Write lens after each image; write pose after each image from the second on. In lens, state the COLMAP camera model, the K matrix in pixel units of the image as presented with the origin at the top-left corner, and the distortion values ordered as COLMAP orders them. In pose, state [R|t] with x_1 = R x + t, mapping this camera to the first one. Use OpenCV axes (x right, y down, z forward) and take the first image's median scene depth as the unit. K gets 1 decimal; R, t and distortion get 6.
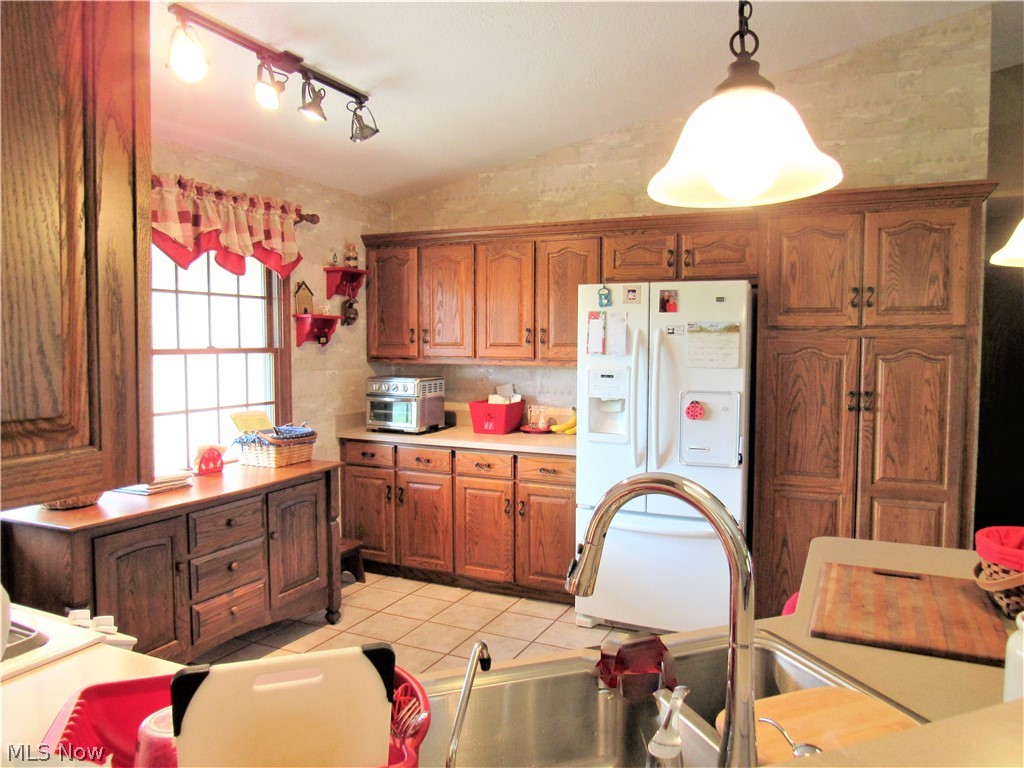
lens RADIAL K [[734.3, 0, 509.7], [0, 734.3, 385.7], [0, 0, 1]] dist [-0.031178, 0.007168]
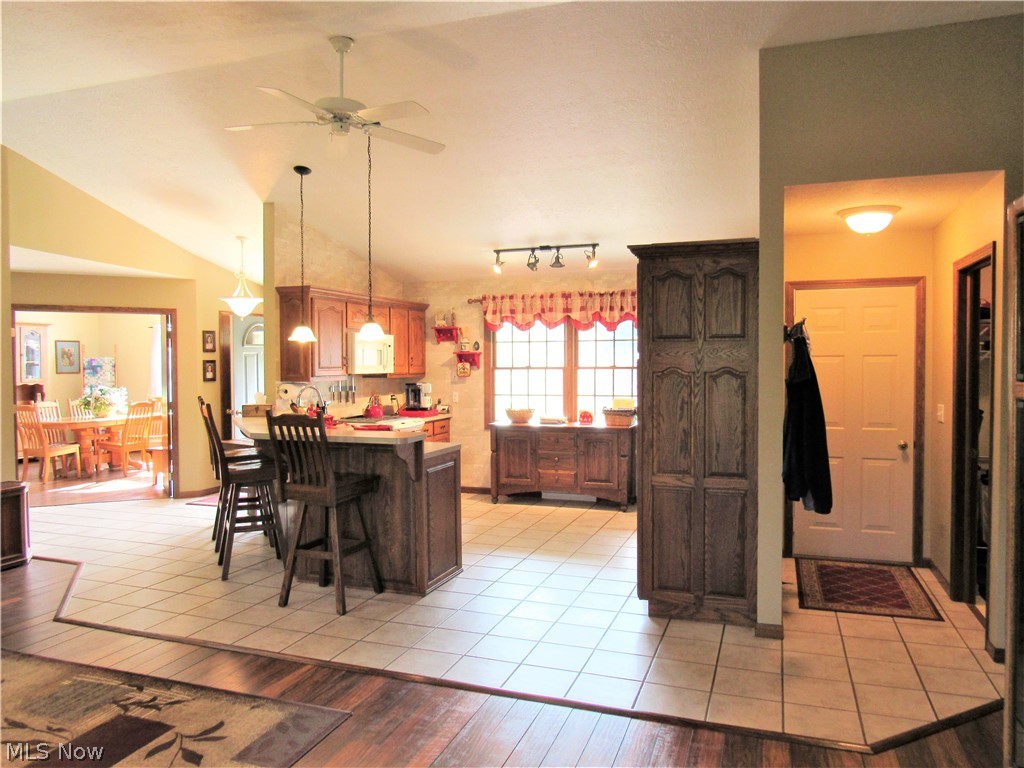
lens RADIAL K [[734.3, 0, 506.9], [0, 734.3, 387.8], [0, 0, 1]] dist [-0.031178, 0.007168]
pose [[0.095451, 0.032262, -0.994911, 1.448307], [-0.057786, 0.997969, 0.026817, -0.026545], [0.993755, 0.054933, 0.097122, 0.446832]]
